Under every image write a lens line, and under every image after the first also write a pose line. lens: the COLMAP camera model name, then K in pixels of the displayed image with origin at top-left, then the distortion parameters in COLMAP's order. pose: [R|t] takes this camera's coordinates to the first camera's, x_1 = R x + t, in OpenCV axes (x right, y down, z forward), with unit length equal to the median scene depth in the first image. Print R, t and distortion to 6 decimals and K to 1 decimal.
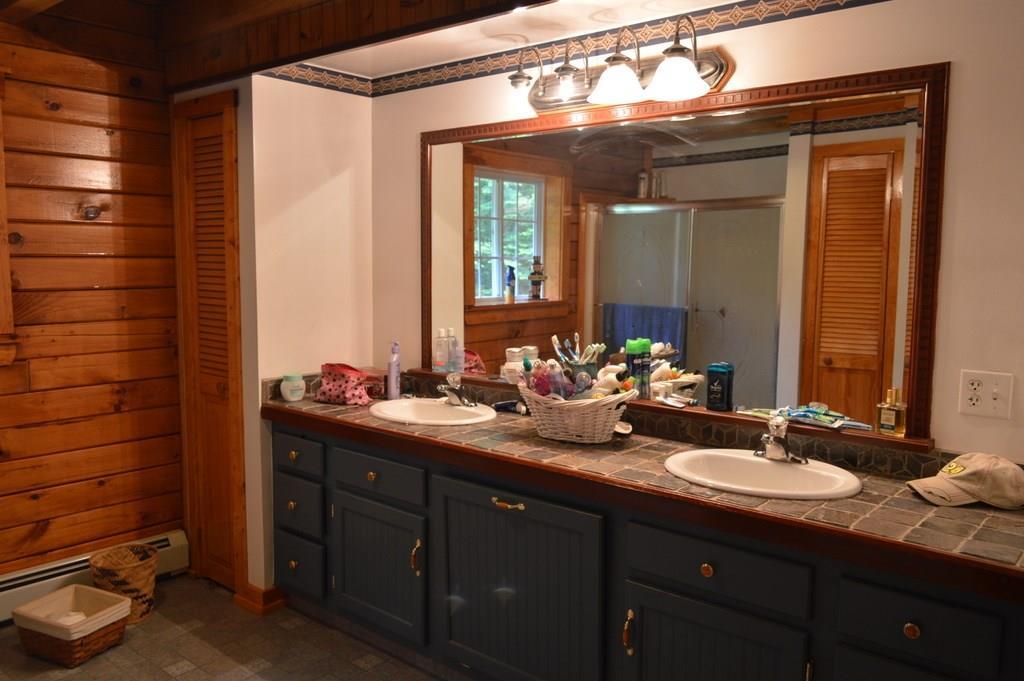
lens RADIAL K [[809.5, 0, 512.0], [0, 809.5, 340.5], [0, 0, 1]] dist [-0.007376, 0.003587]
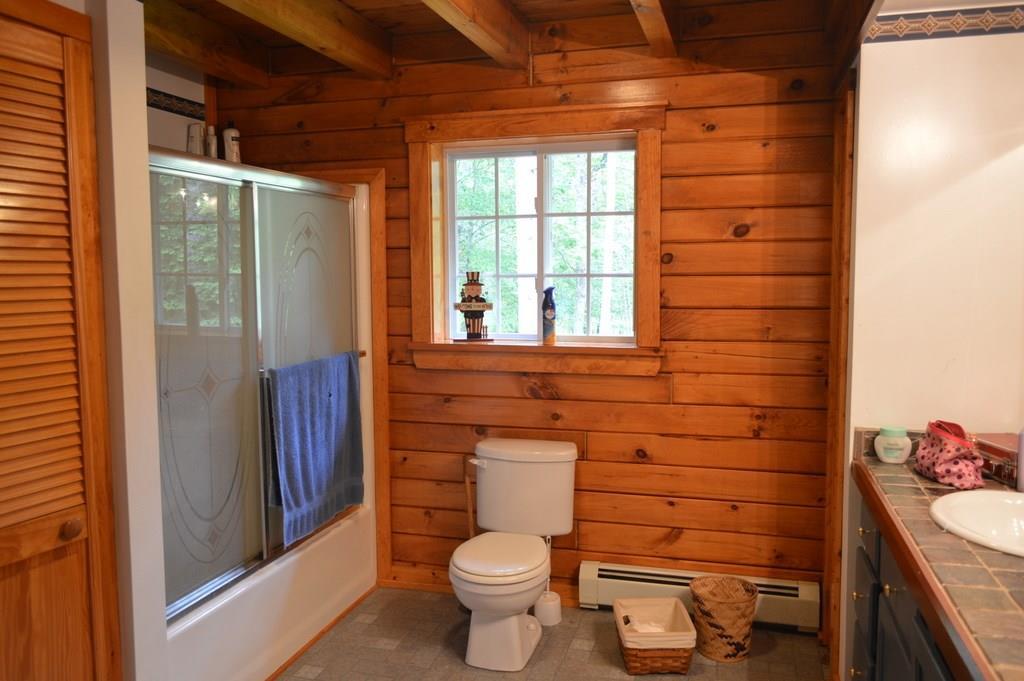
lens RADIAL K [[809.5, 0, 512.0], [0, 809.5, 340.5], [0, 0, 1]] dist [-0.007376, 0.003587]
pose [[0.415204, 0.064771, -0.907420, 0.263950], [-0.085094, 0.995854, 0.032147, -0.033753], [0.905740, 0.063868, 0.418994, 0.355799]]
